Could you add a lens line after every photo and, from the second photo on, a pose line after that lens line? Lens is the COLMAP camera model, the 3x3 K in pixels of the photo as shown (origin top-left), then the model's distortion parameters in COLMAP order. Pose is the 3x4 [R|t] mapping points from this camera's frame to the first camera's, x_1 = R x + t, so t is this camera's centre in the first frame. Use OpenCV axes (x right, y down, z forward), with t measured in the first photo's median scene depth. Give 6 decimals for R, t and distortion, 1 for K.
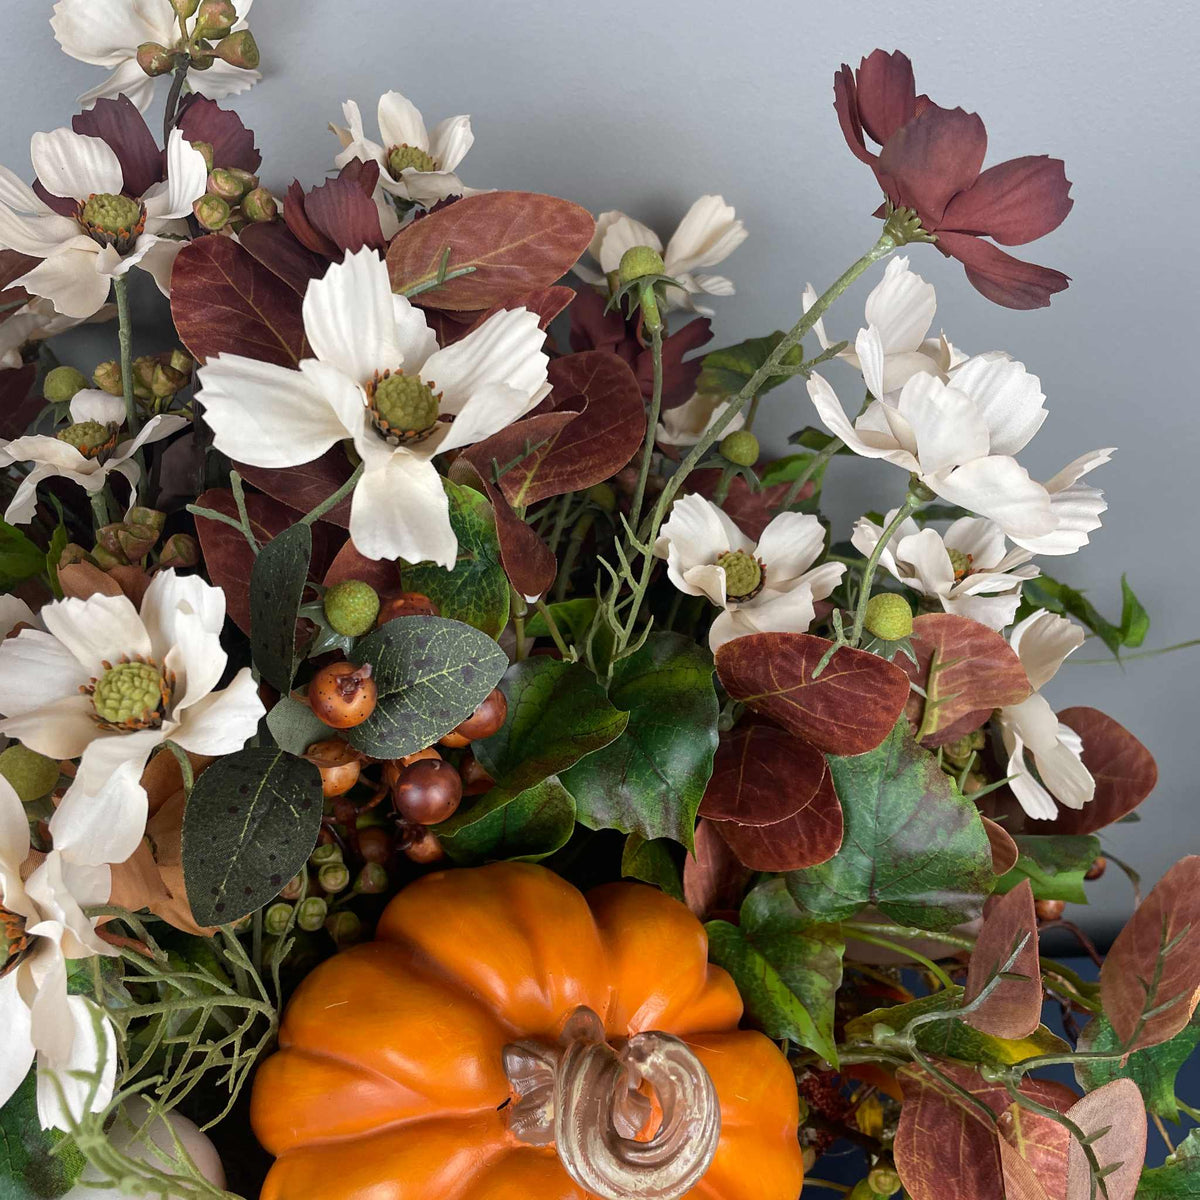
lens RADIAL K [[1219.8, 0, 618.2], [0, 1219.8, 599.6], [0, 0, 1]] dist [0.098186, -0.167236]
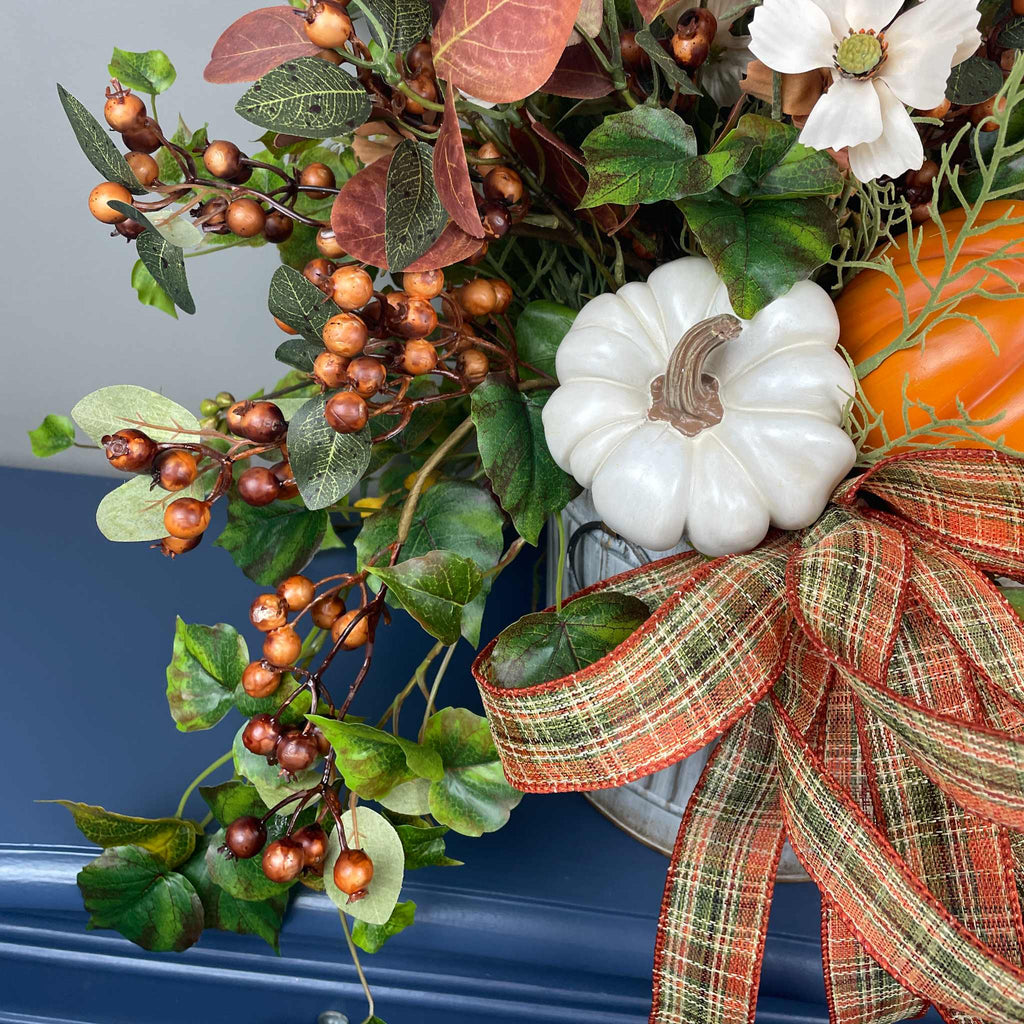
lens RADIAL K [[1045.5, 0, 526.1], [0, 1045.5, 414.8], [0, 0, 1]] dist [0.096058, -0.167756]
pose [[0.983587, 0.176306, 0.038388, -0.769003], [-0.170170, 0.977126, -0.127538, 0.830804], [-0.059995, 0.118912, 0.991091, -0.231015]]
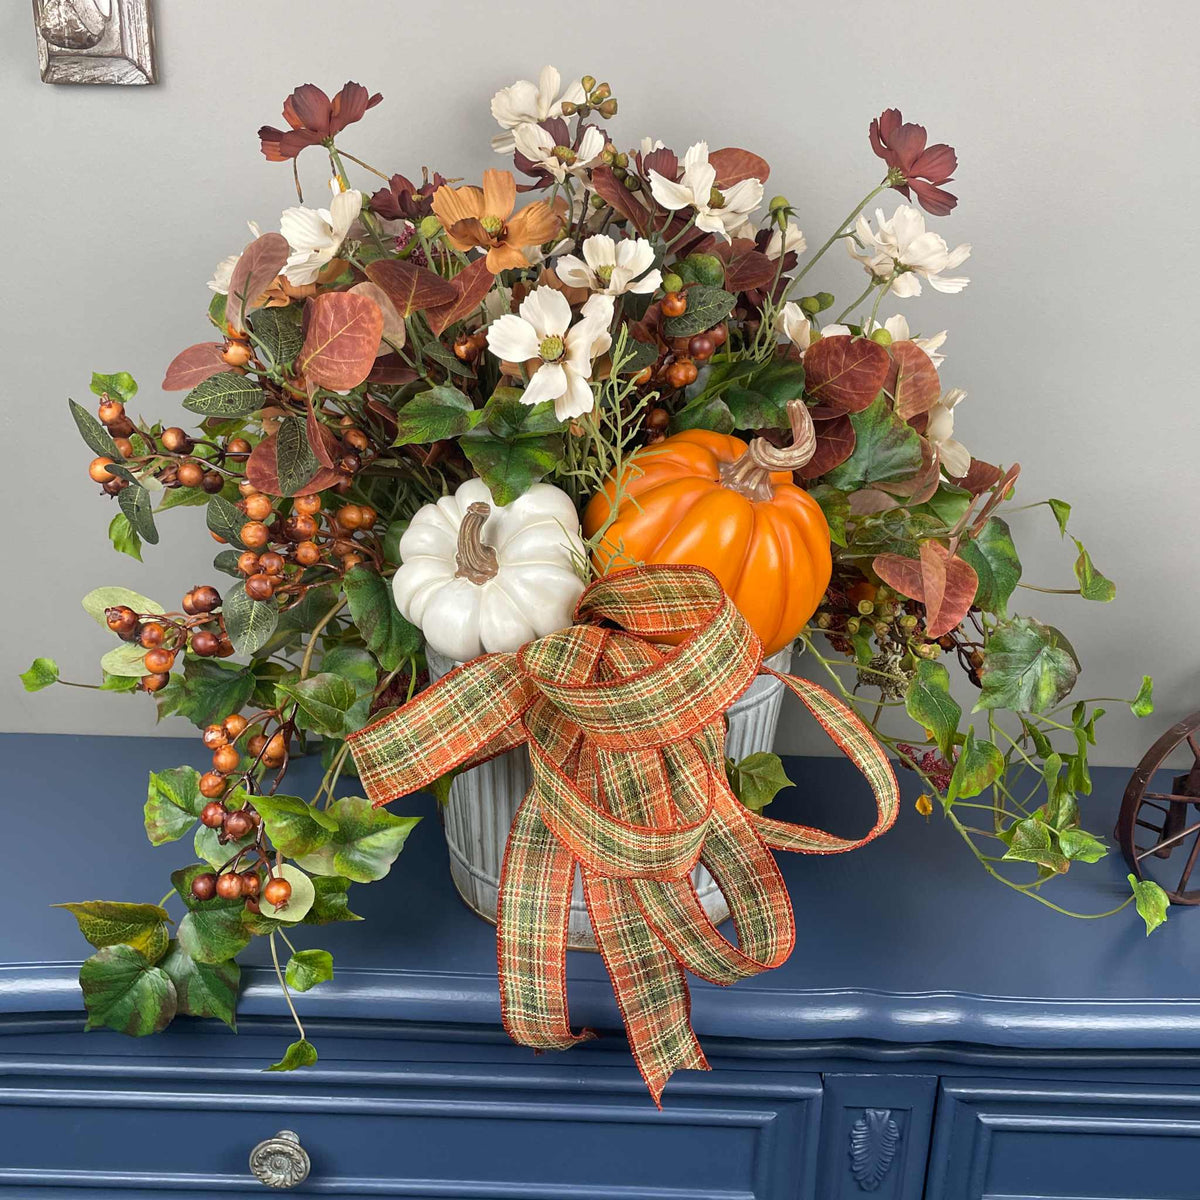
lens RADIAL K [[1379.3, 0, 595.4], [0, 1379.3, 578.5], [0, 0, 1]] dist [0.135771, -0.324043]
pose [[0.993774, 0.105740, 0.035106, -0.400189], [-0.092045, 0.956719, -0.276072, 1.349833], [-0.062779, 0.271122, 0.960496, -1.519467]]
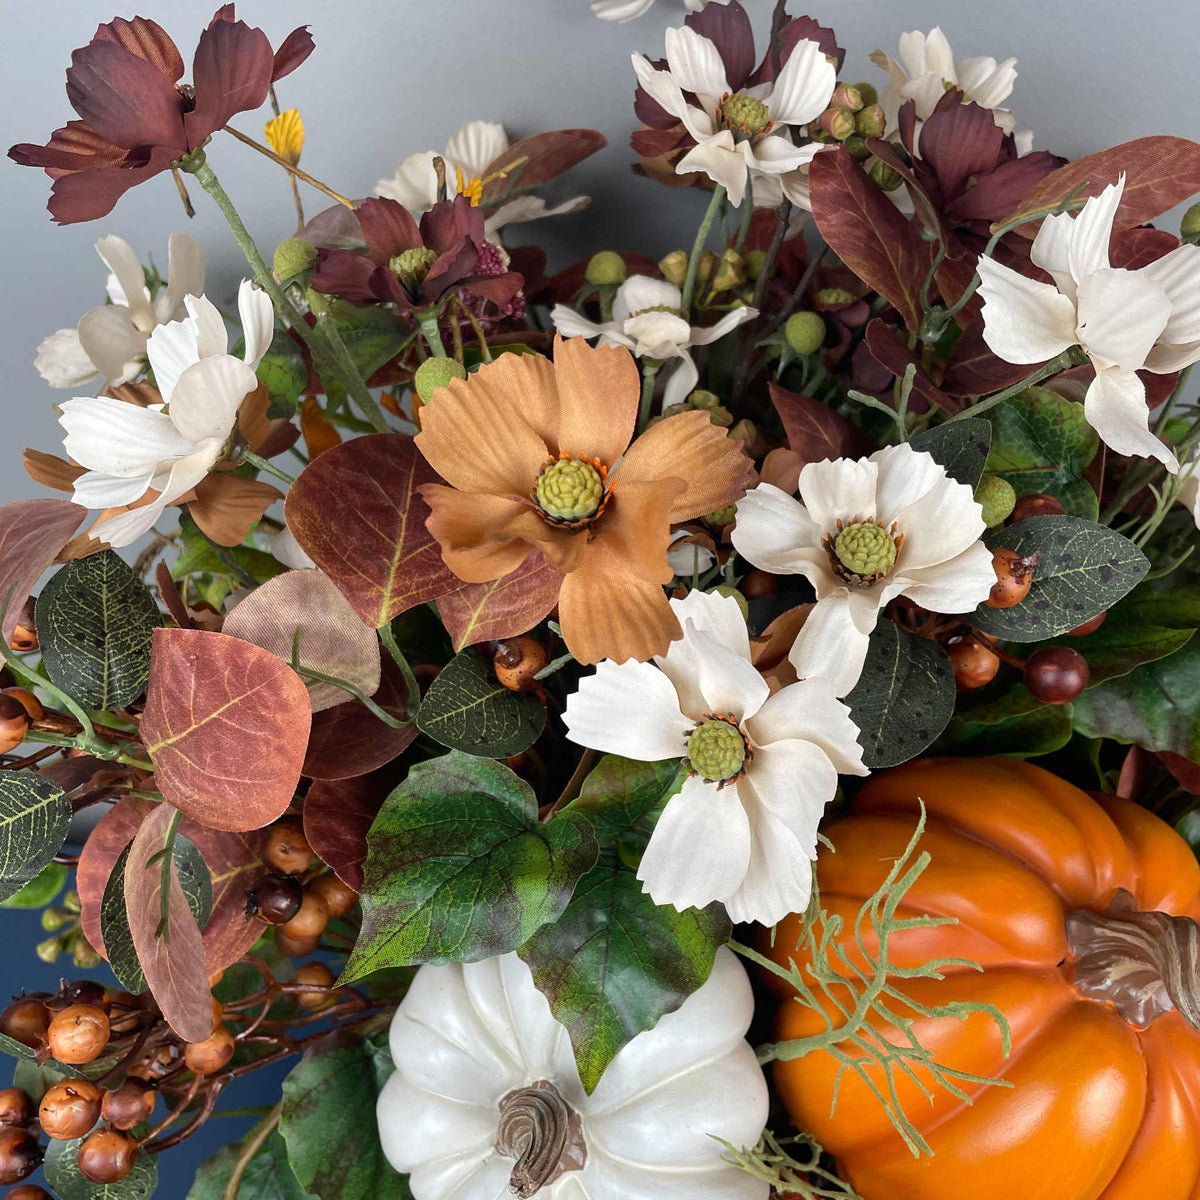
lens RADIAL K [[1232.6, 0, 608.3], [0, 1232.6, 596.7], [0, 0, 1]] dist [0.095328, -0.173529]
pose [[0.992475, 0.122437, 0.001335, -0.535622], [-0.122408, 0.991860, 0.035068, 0.091811], [0.002970, -0.034968, 0.999384, -0.111176]]
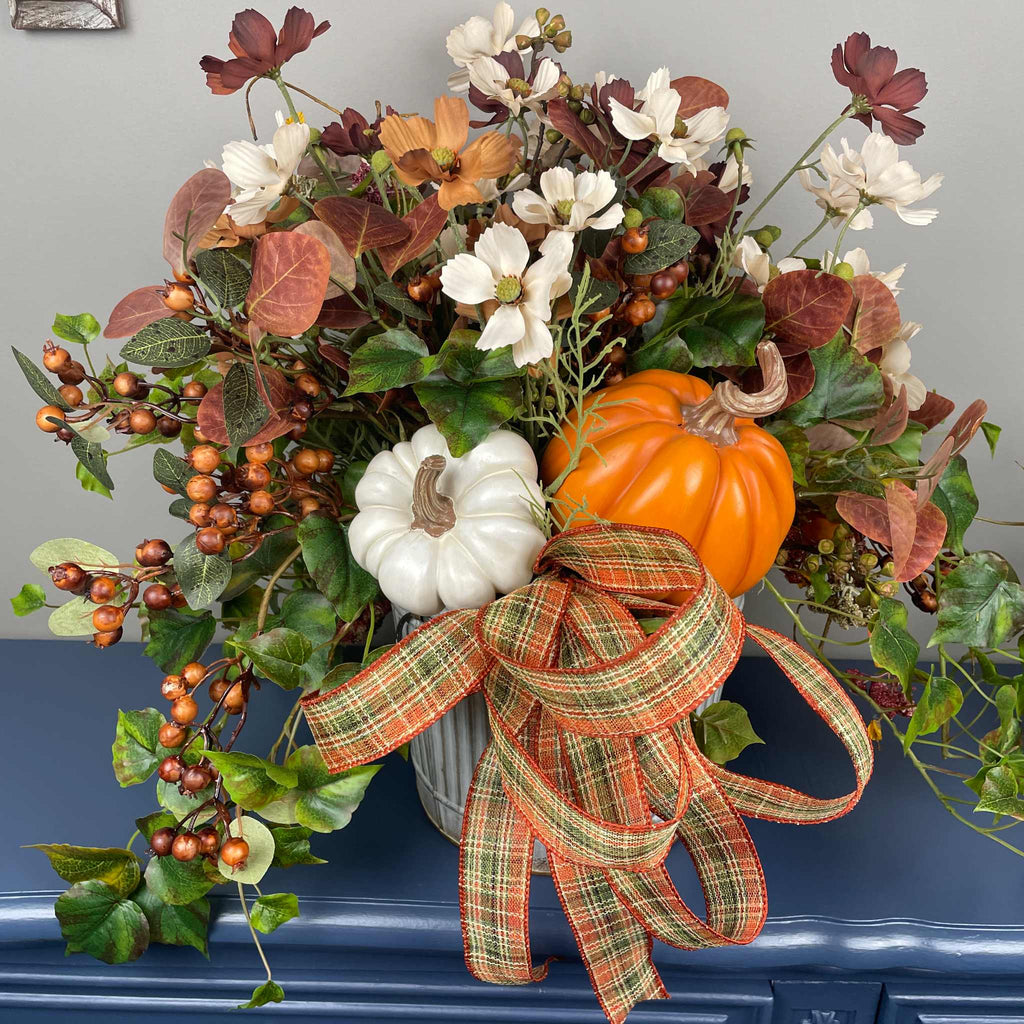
lens RADIAL K [[1040.9, 0, 527.5], [0, 1040.9, 511.7], [0, 0, 1]] dist [0.098186, -0.167236]
pose [[0.994935, 0.096154, 0.029300, -0.419067], [-0.087704, 0.972814, -0.214337, 1.011561], [-0.049113, 0.210681, 0.976320, -0.878857]]
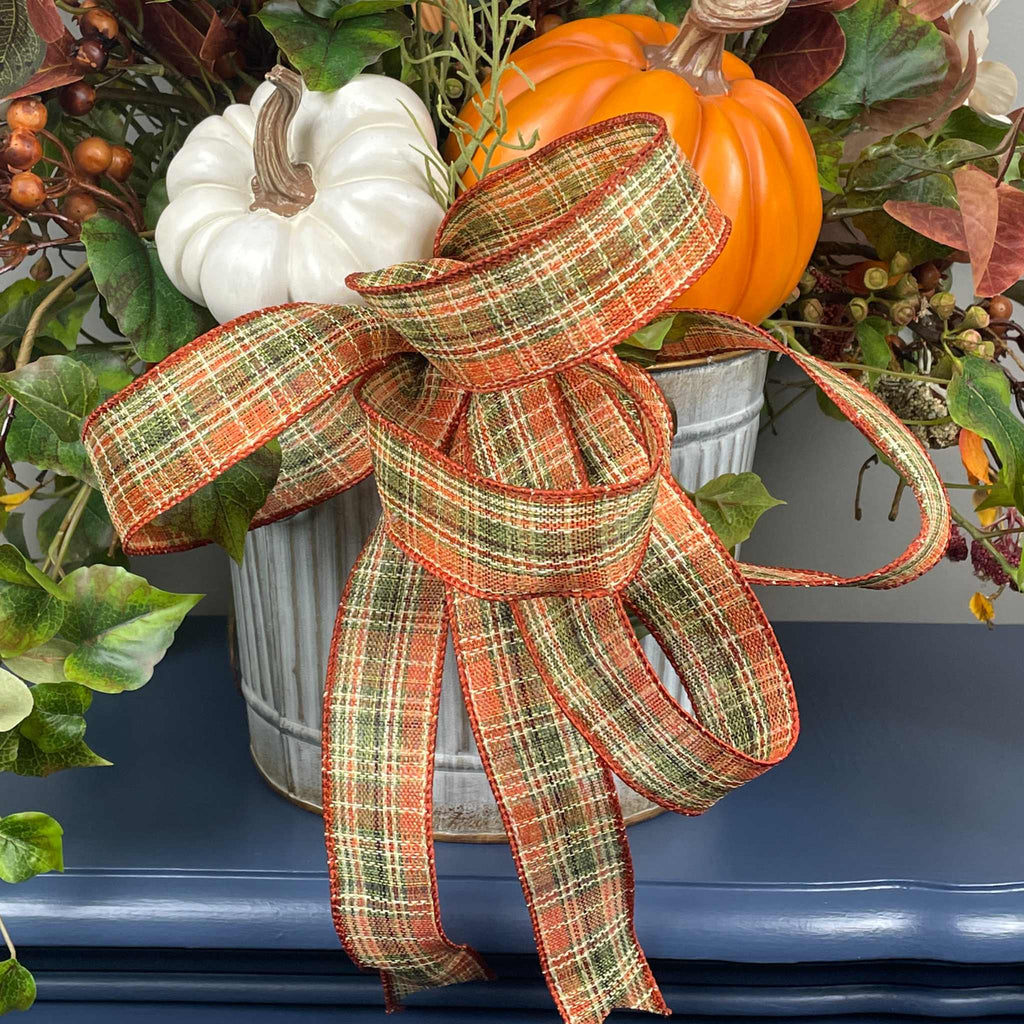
lens RADIAL K [[1906.5, 0, 444.6], [0, 1906.5, 354.2], [0, 0, 1]] dist [0.145435, -0.364860]
pose [[0.996299, 0.084948, 0.013111, -0.347813], [-0.071528, 0.903970, -0.421570, 1.797260], [-0.047663, 0.419072, 0.906701, -1.081926]]
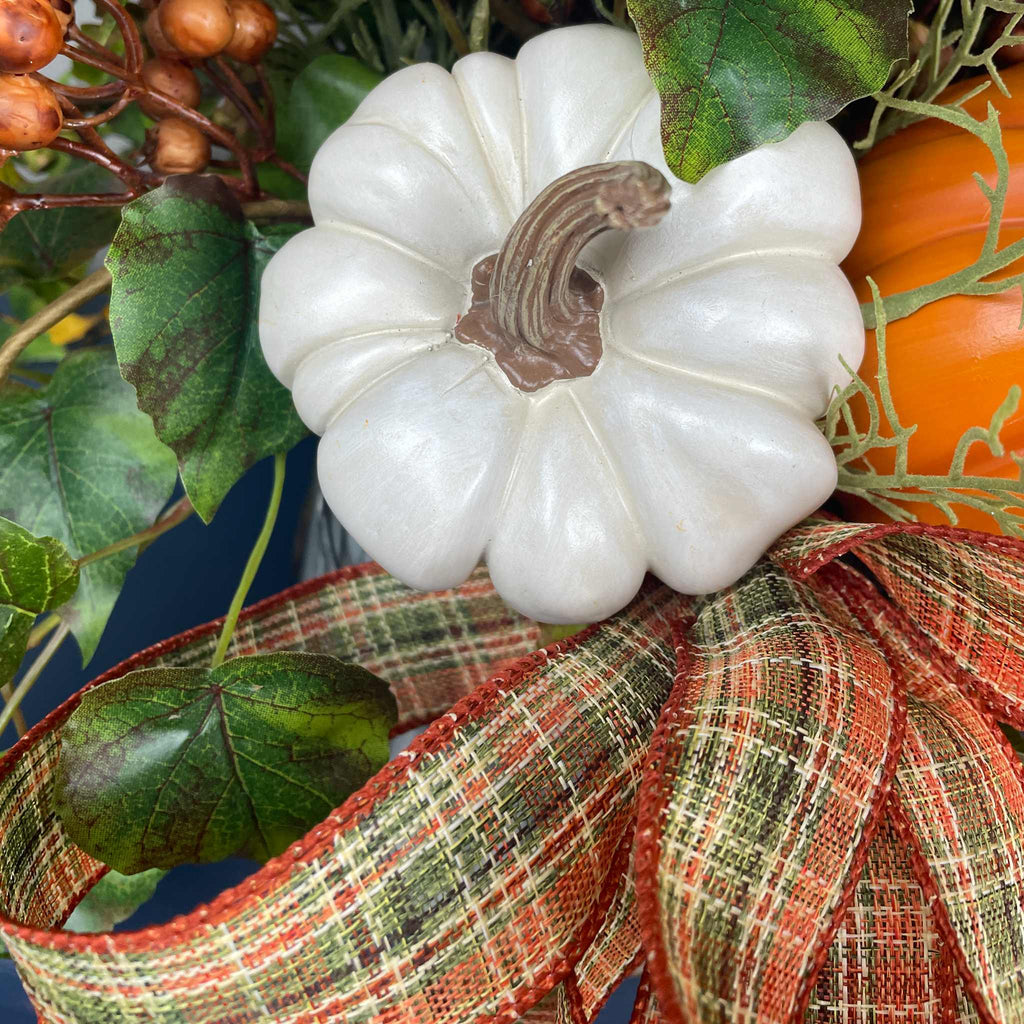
lens RADIAL K [[1070.3, 0, 524.4], [0, 1070.3, 354.4], [0, 0, 1]] dist [0.053767, -0.103517]
pose [[0.924698, 0.349440, 0.151082, -0.627553], [-0.351461, 0.936098, -0.014001, 0.653310], [-0.146320, -0.040153, 0.988422, 0.377722]]
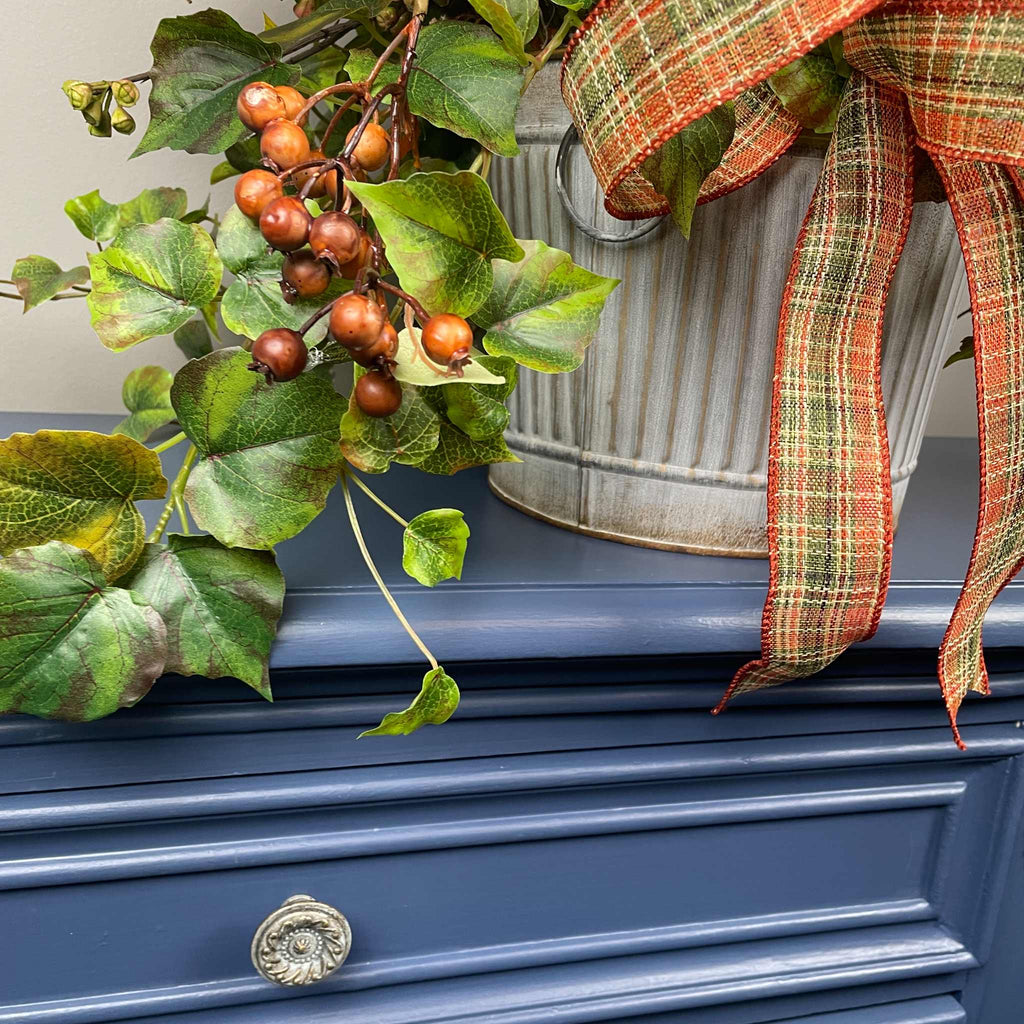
lens RADIAL K [[1046.1, 0, 528.5], [0, 1046.1, 518.2], [0, 0, 1]] dist [0.108782, -0.206495]
pose [[0.947145, 0.074980, 0.311921, -1.052390], [0.033517, 0.943853, -0.328661, 1.735376], [-0.319051, 0.321744, 0.891452, 0.275531]]
